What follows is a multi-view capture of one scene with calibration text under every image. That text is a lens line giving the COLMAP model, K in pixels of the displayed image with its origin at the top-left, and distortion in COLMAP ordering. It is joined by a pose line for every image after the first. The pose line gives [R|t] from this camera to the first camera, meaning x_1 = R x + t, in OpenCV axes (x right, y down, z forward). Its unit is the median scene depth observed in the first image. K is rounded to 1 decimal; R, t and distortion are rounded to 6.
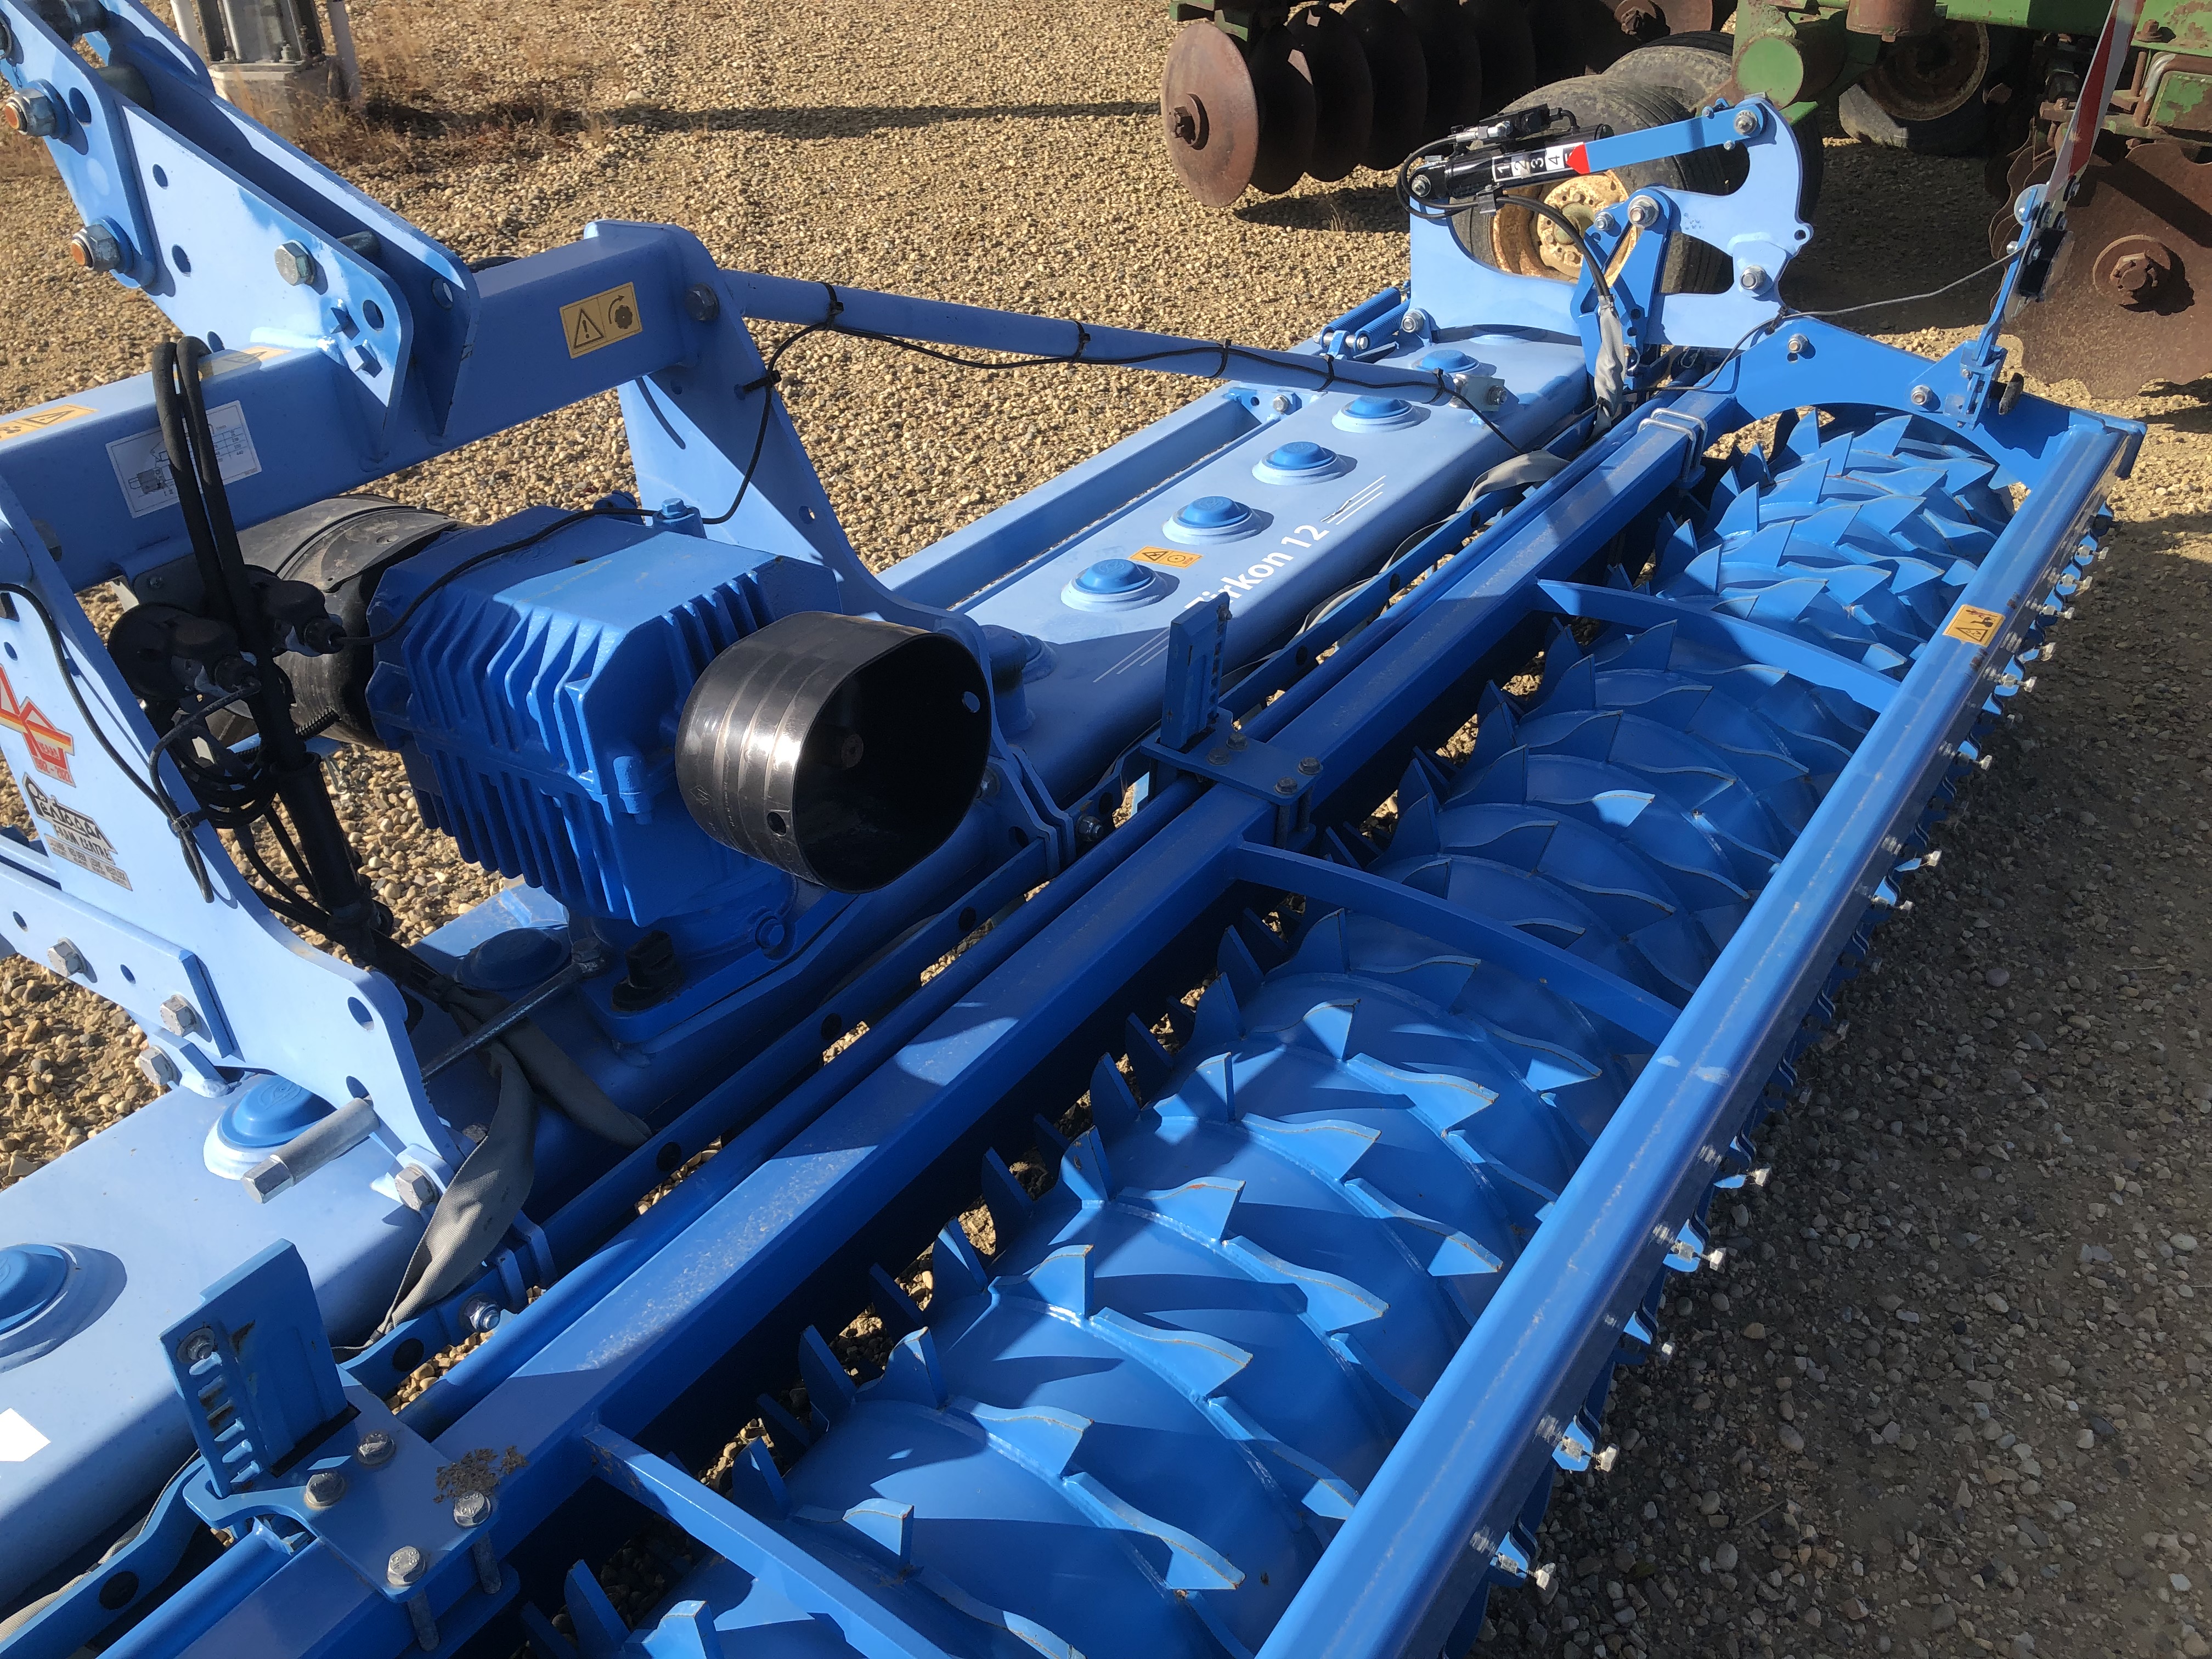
lens RADIAL K [[1821.4, 0, 1106.0], [0, 1821.4, 829.5], [0, 0, 1]] dist [0.058220, -0.089224]
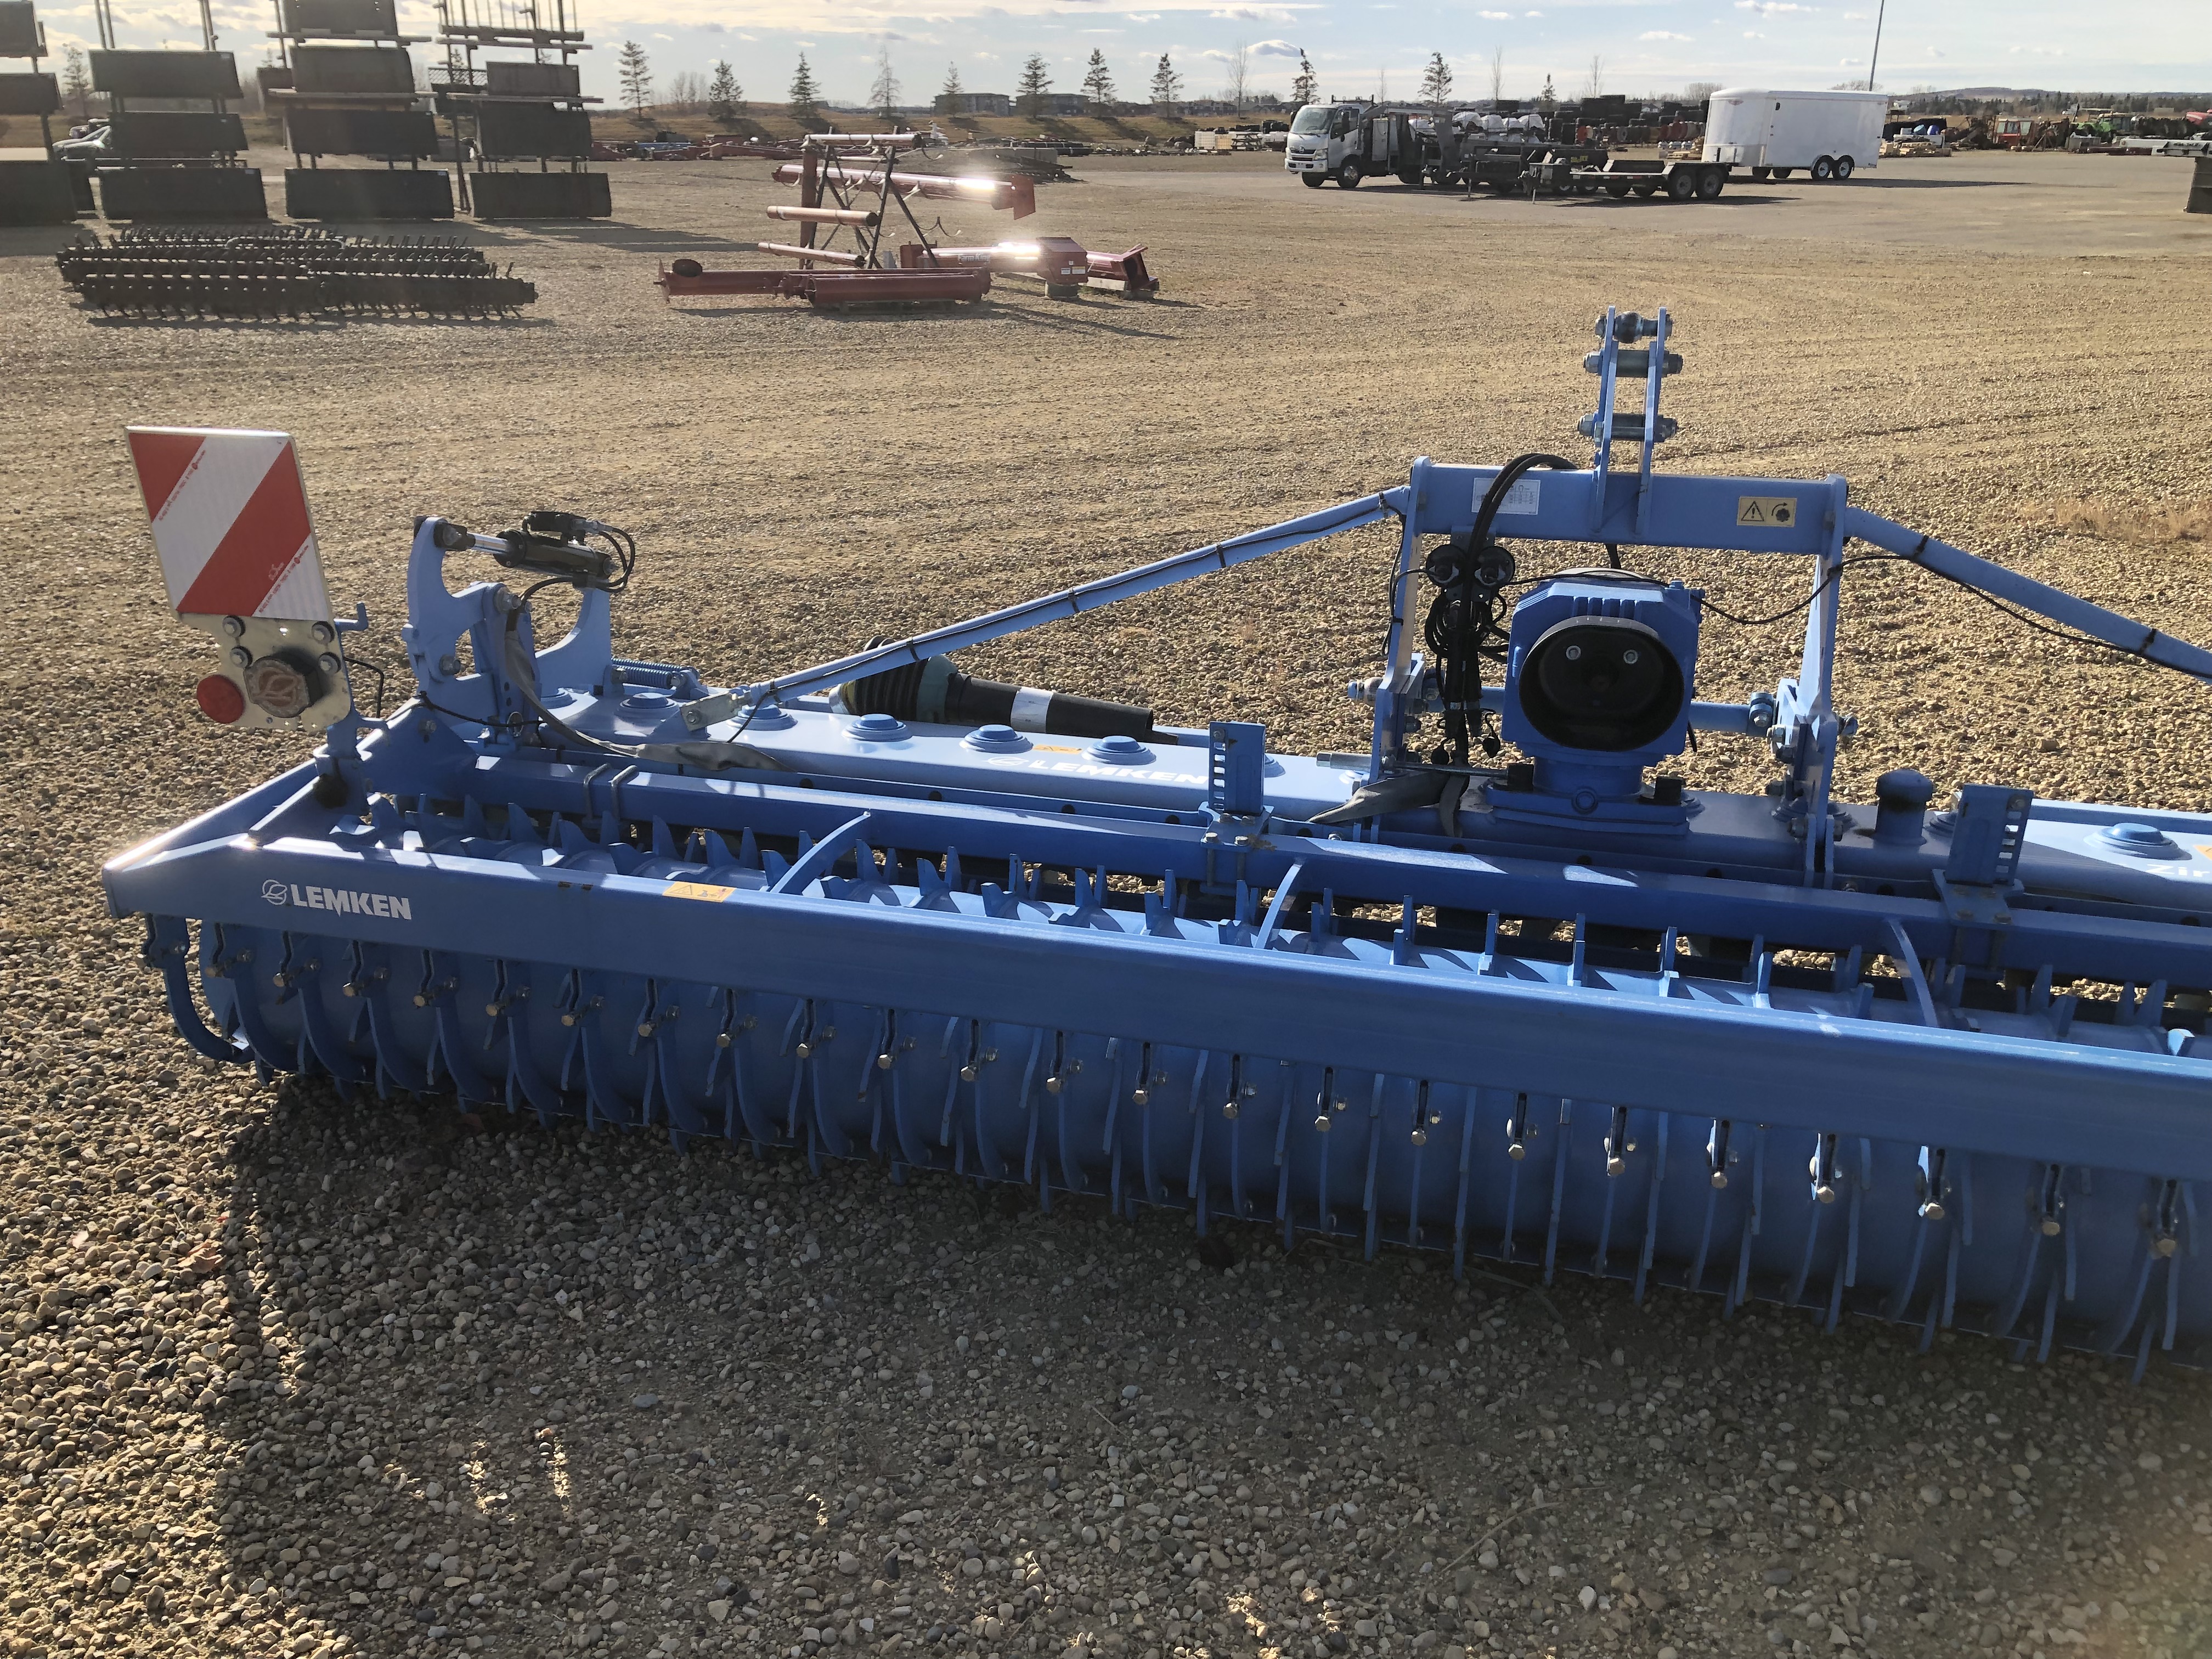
lens RADIAL K [[1802.1, 0, 1080.5], [0, 1802.1, 829.2], [0, 0, 1]] dist [0.036762, -0.043365]
pose [[0.330763, 0.337885, -0.881152, 0.723289], [-0.524581, 0.841992, 0.125953, 0.066904], [0.784481, 0.420575, 0.455748, -0.115234]]
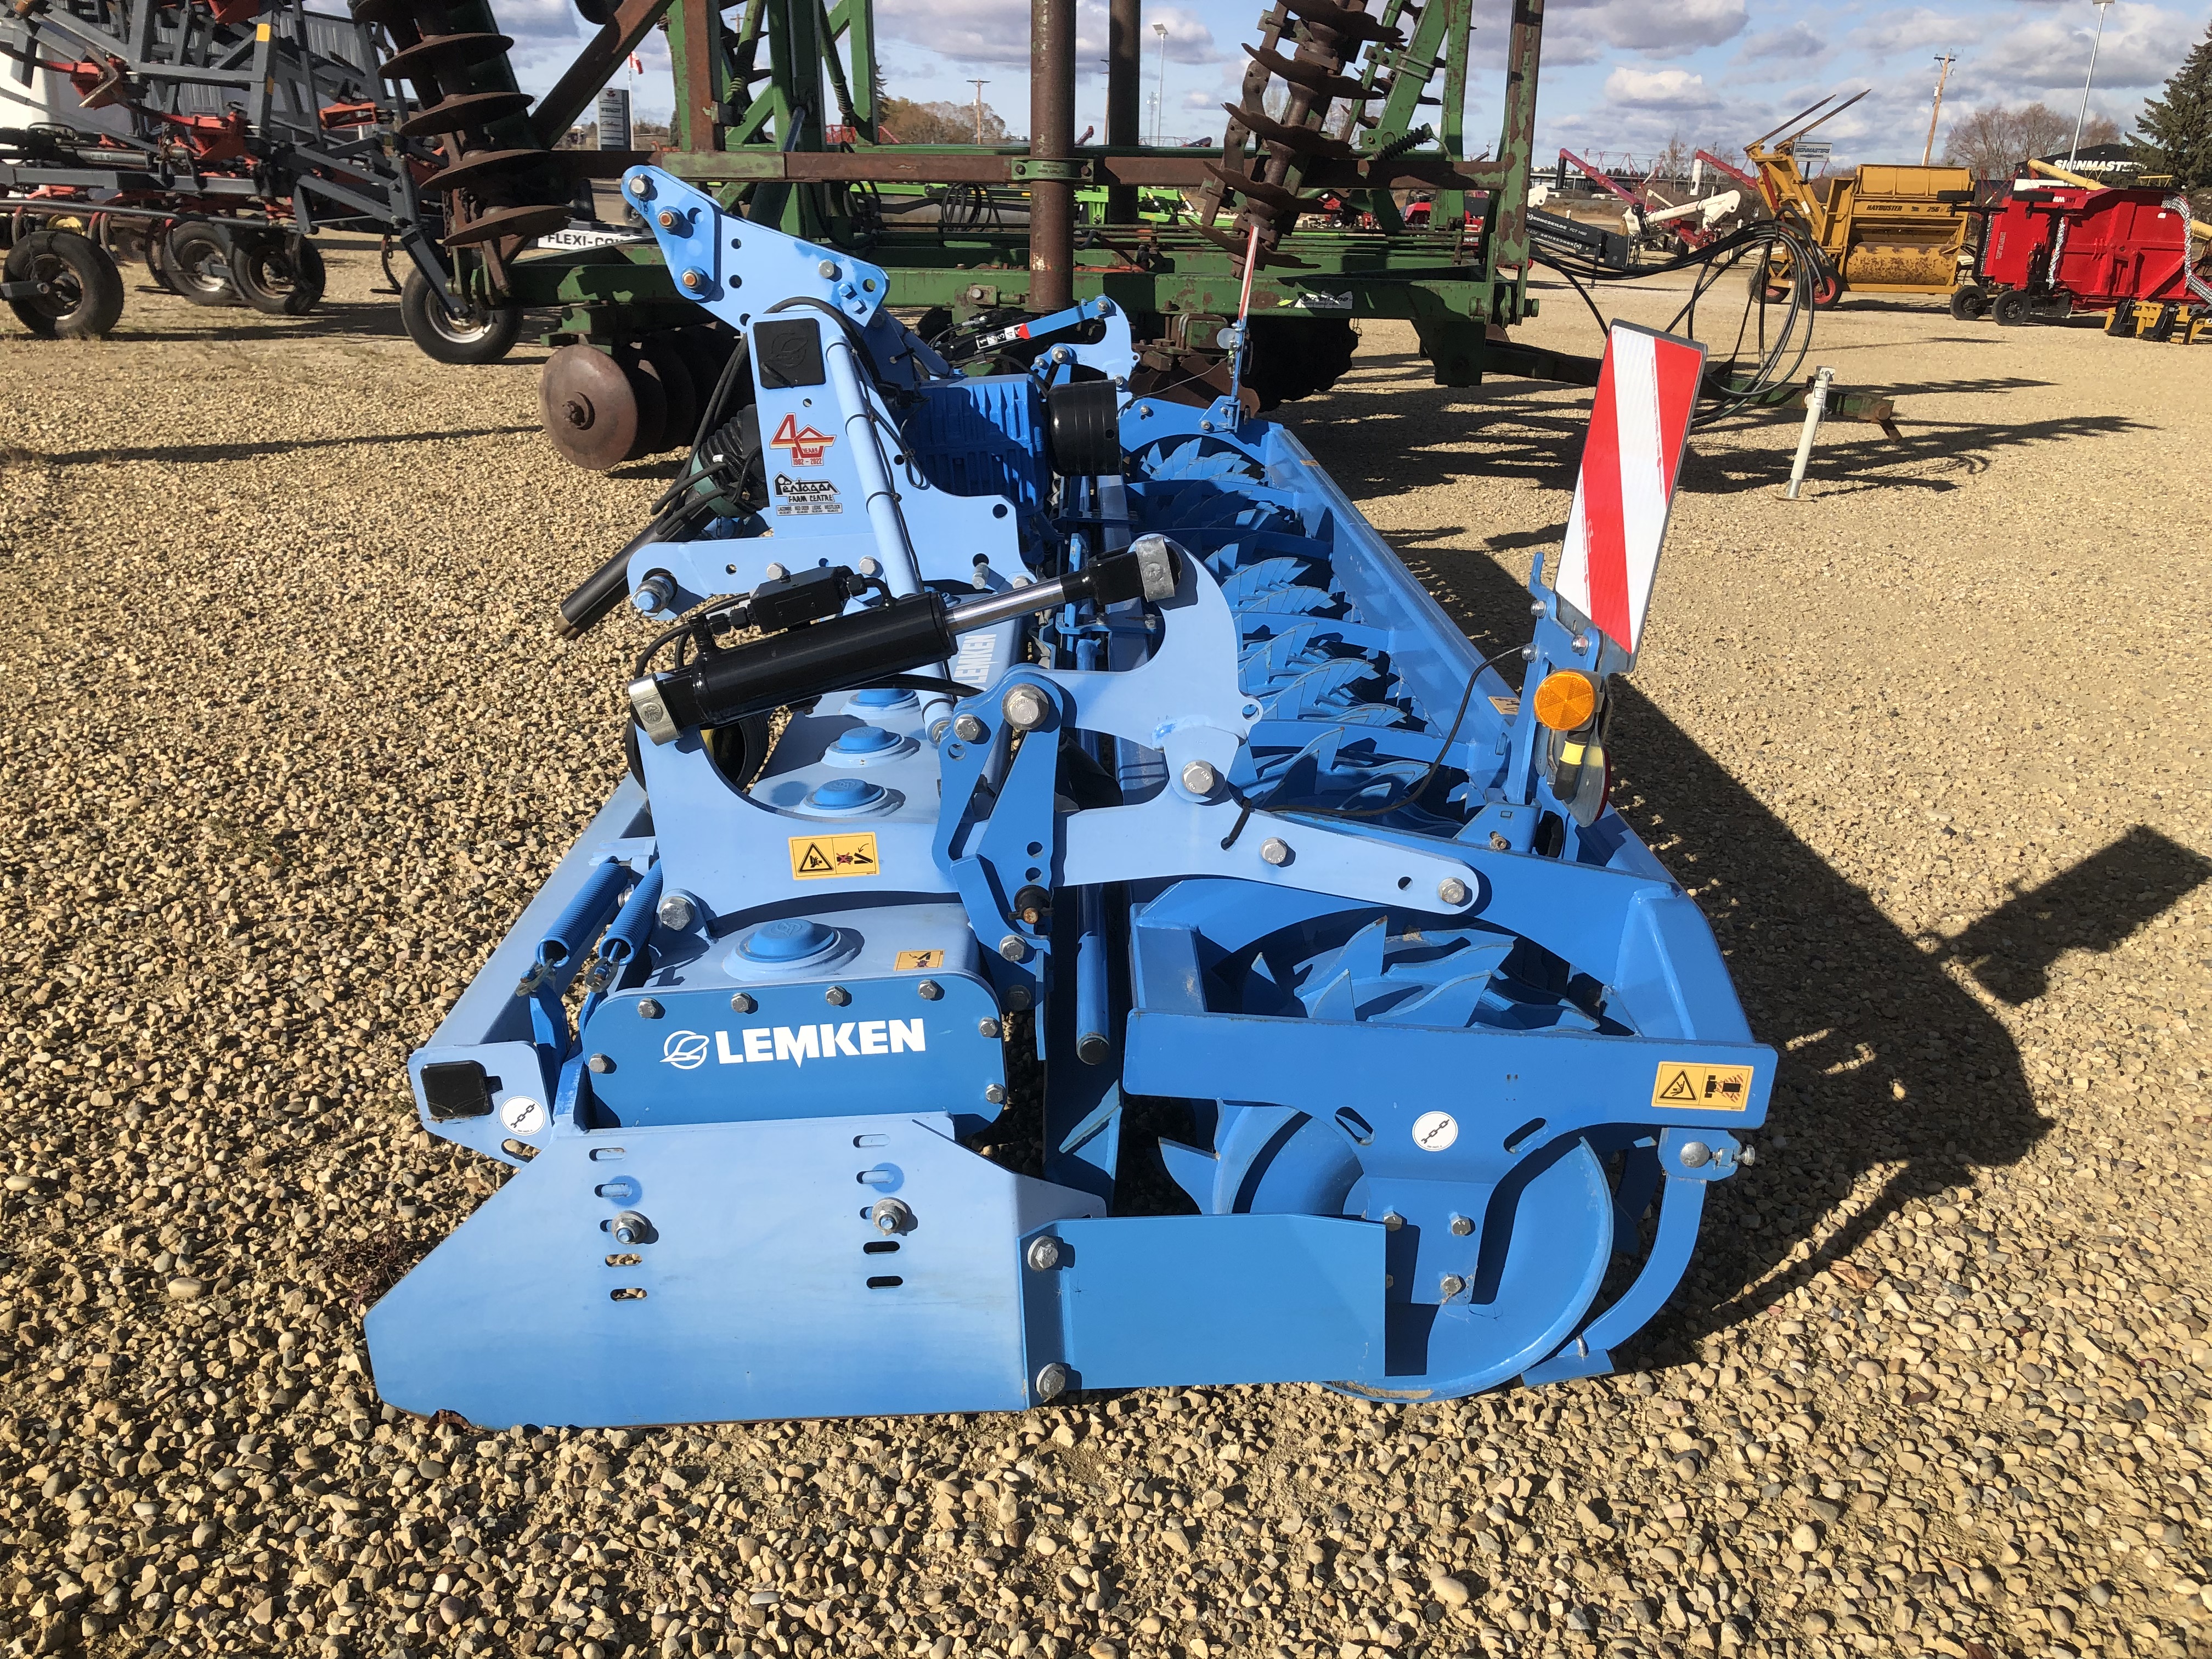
lens RADIAL K [[1813.9, 0, 1098.2], [0, 1813.9, 820.2], [0, 0, 1]] dist [0.020750, -0.031079]
pose [[0.816858, -0.166426, 0.552310, -0.861116], [0.290907, 0.945655, -0.145295, 0.446948], [-0.498113, 0.279356, 0.820880, -0.505228]]
